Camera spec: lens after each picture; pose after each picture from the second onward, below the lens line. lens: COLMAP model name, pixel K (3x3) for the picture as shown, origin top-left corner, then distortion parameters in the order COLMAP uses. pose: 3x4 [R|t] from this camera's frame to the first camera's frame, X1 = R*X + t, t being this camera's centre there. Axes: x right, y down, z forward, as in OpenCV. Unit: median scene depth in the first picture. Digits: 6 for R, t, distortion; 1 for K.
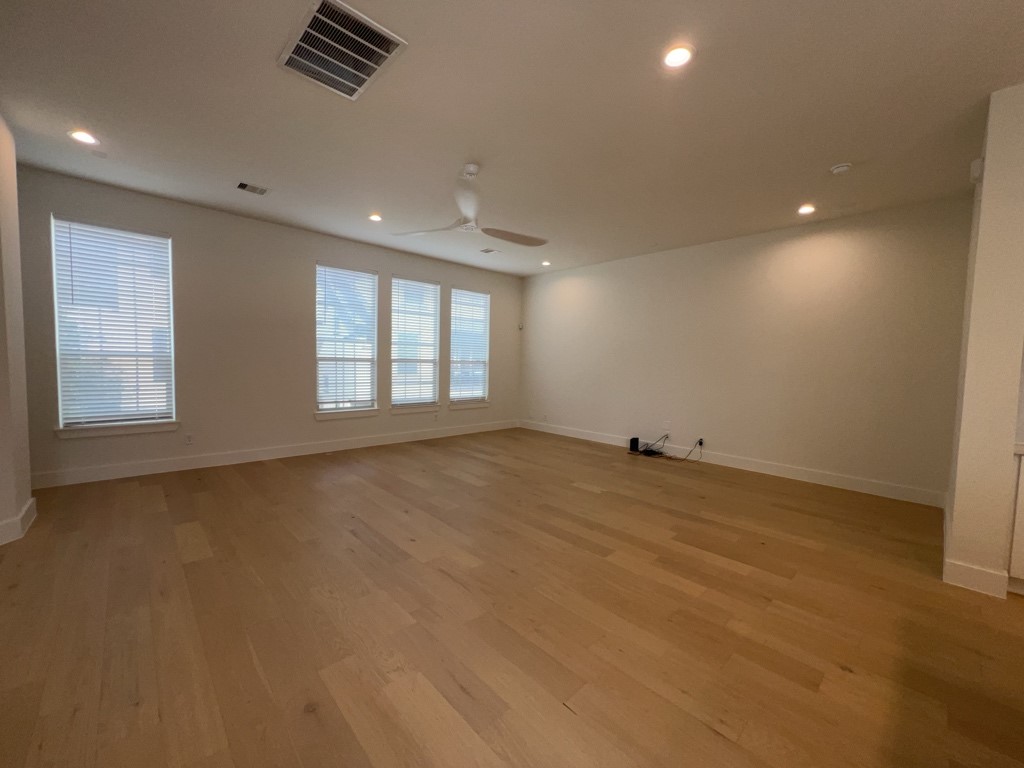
lens RADIAL K [[406.0, 0, 512.0], [0, 406.0, 384.0], [0, 0, 1]] dist [-0.000495, -0.000001]
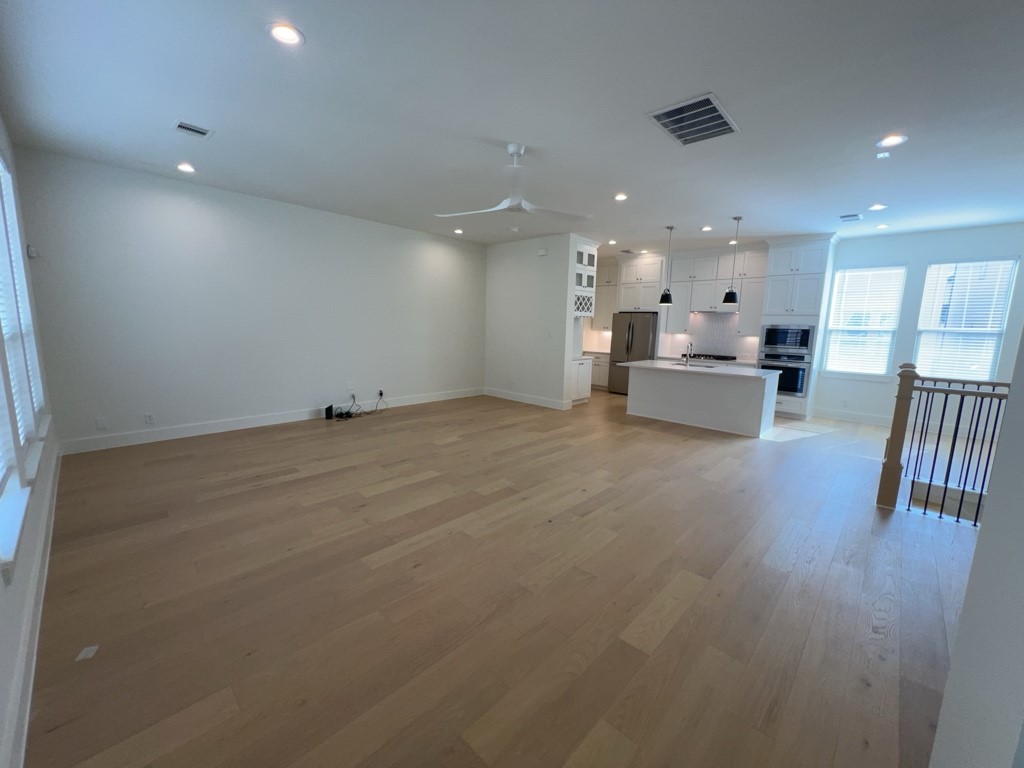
lens RADIAL K [[406.0, 0, 512.0], [0, 406.0, 384.0], [0, 0, 1]] dist [-0.000495, -0.000001]
pose [[-0.049597, -0.170189, 0.984163, -1.139958], [0.029950, 0.984679, 0.171787, -0.122708], [-0.998320, 0.037996, -0.043740, 1.033637]]
